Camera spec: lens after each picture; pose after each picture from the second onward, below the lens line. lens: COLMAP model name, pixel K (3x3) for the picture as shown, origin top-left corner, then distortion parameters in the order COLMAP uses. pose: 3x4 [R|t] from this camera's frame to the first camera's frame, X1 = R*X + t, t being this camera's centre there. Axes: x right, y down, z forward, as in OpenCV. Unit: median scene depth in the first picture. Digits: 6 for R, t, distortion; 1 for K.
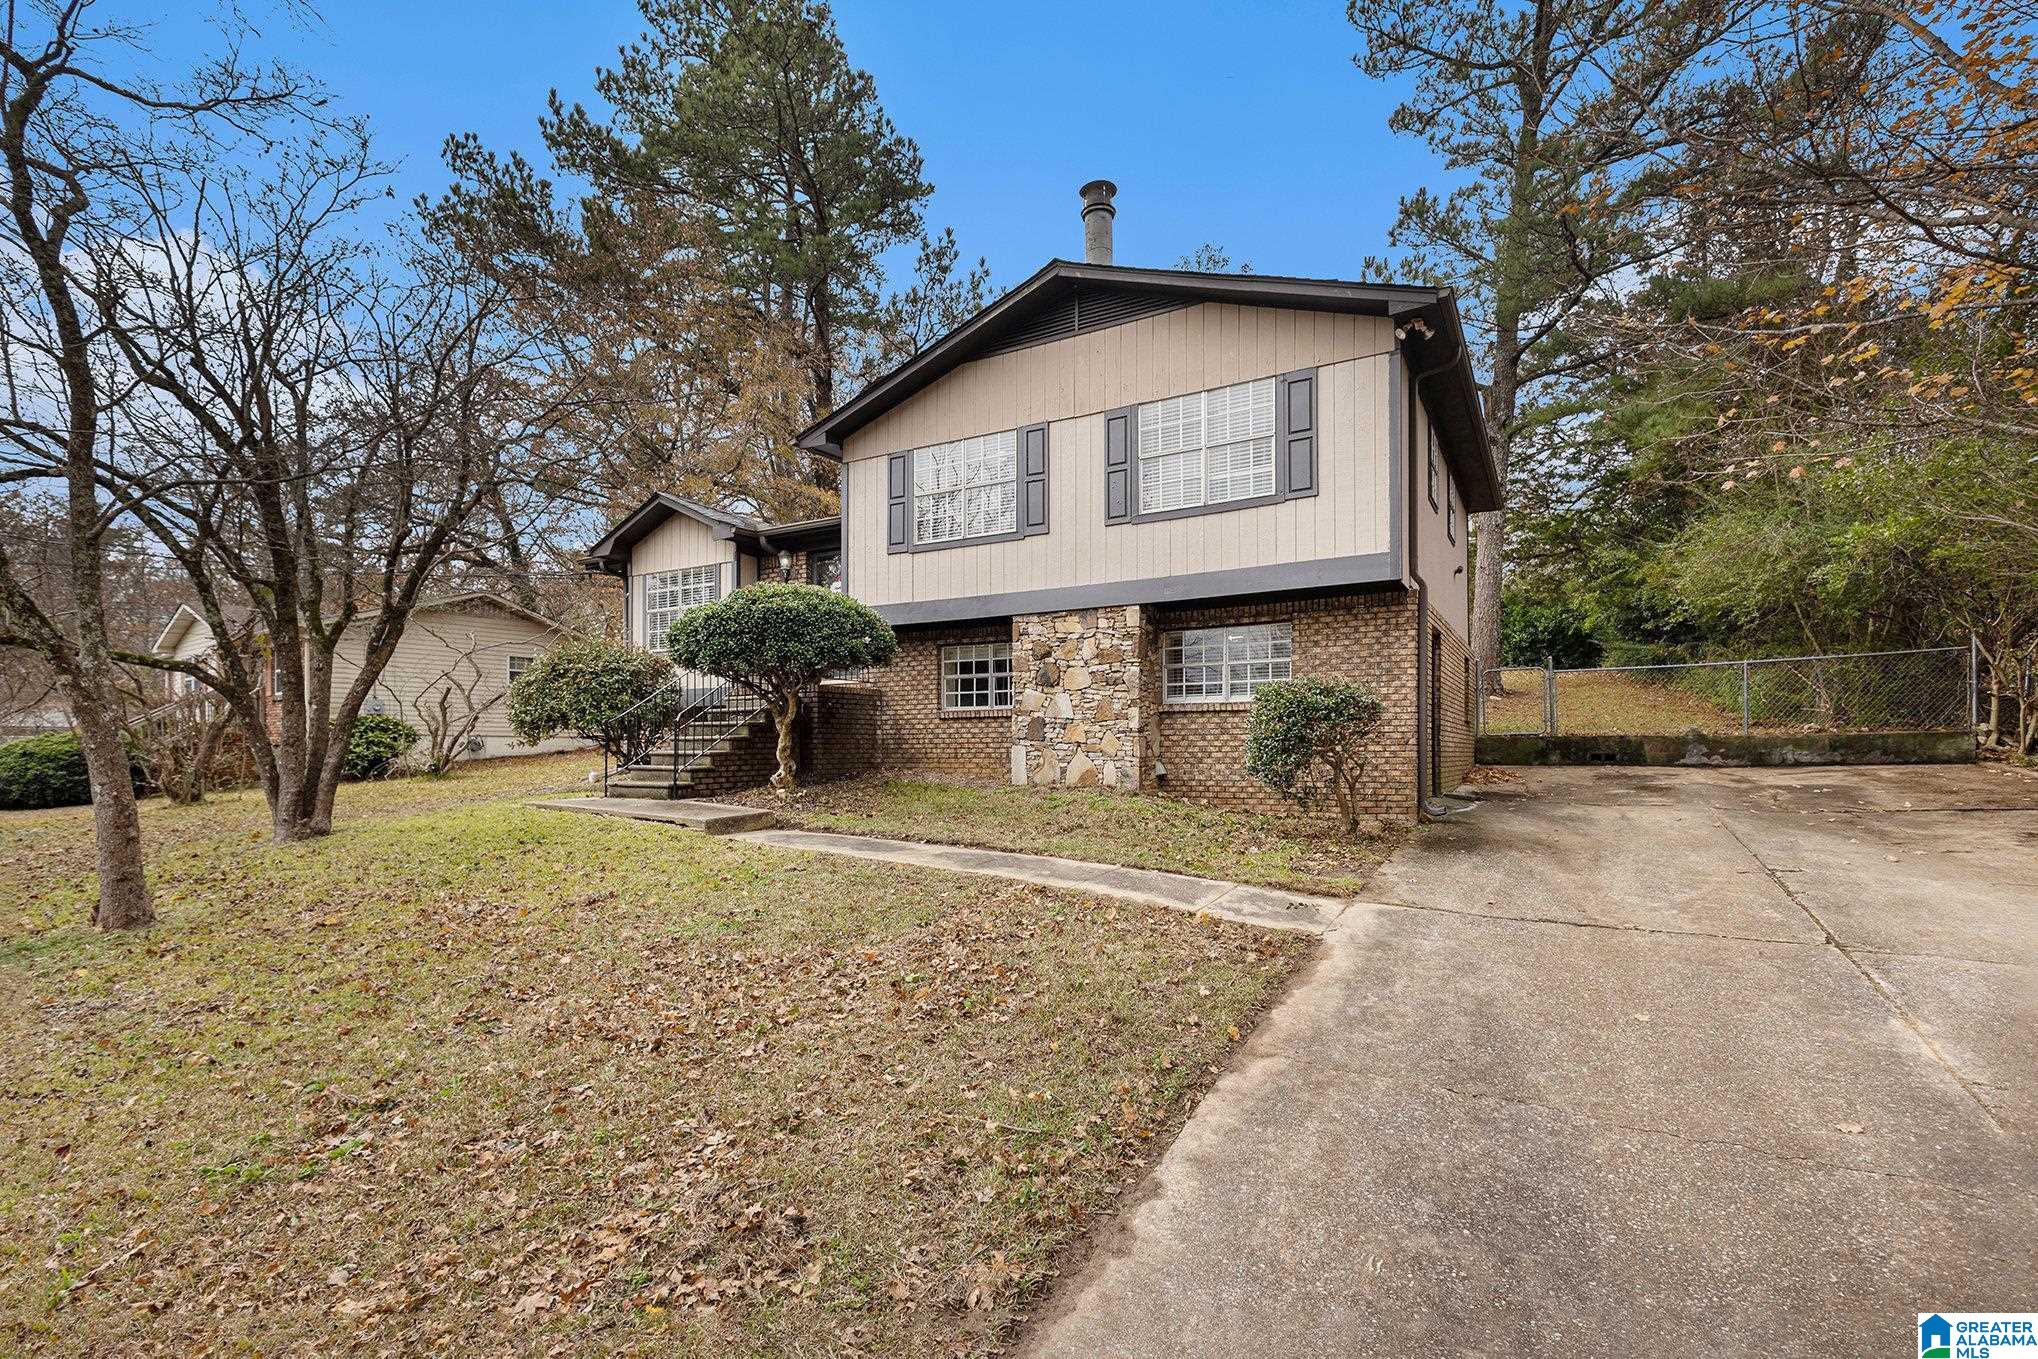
lens RADIAL K [[944.7, 0, 1020.4], [0, 944.7, 695.3], [0, 0, 1]] dist [0.014615, -0.001362]
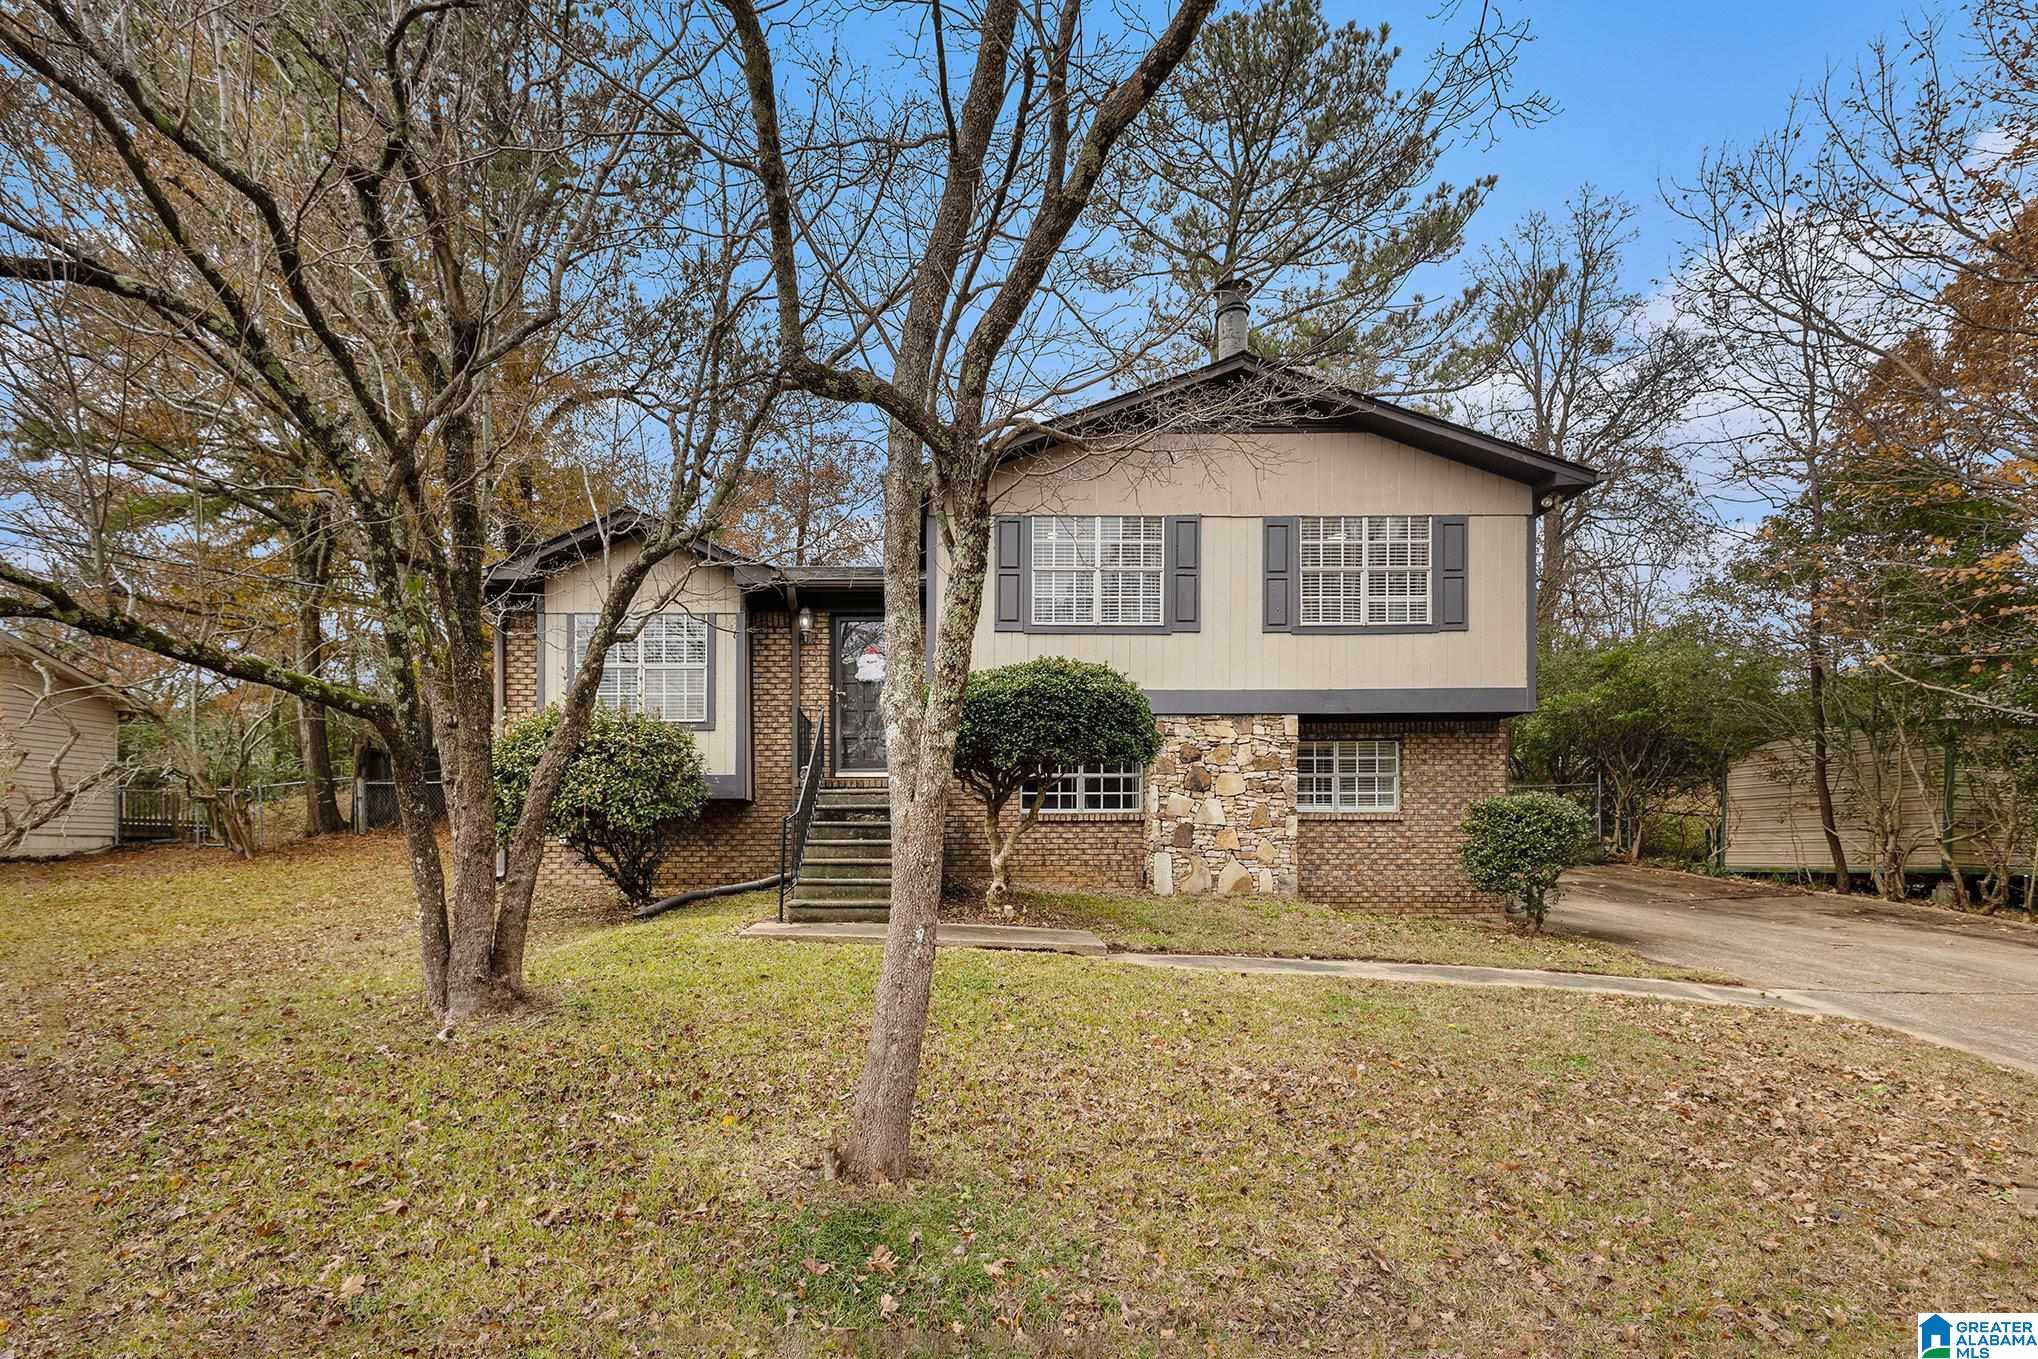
lens RADIAL K [[944.7, 0, 980.6], [0, 944.7, 803.7], [0, 0, 1]] dist [0.014615, -0.001362]
pose [[0.857507, 0.028182, 0.513700, -0.664511], [-0.032254, 0.999479, -0.000993, 0.011718], [-0.513461, -0.015717, 0.857969, 0.292159]]
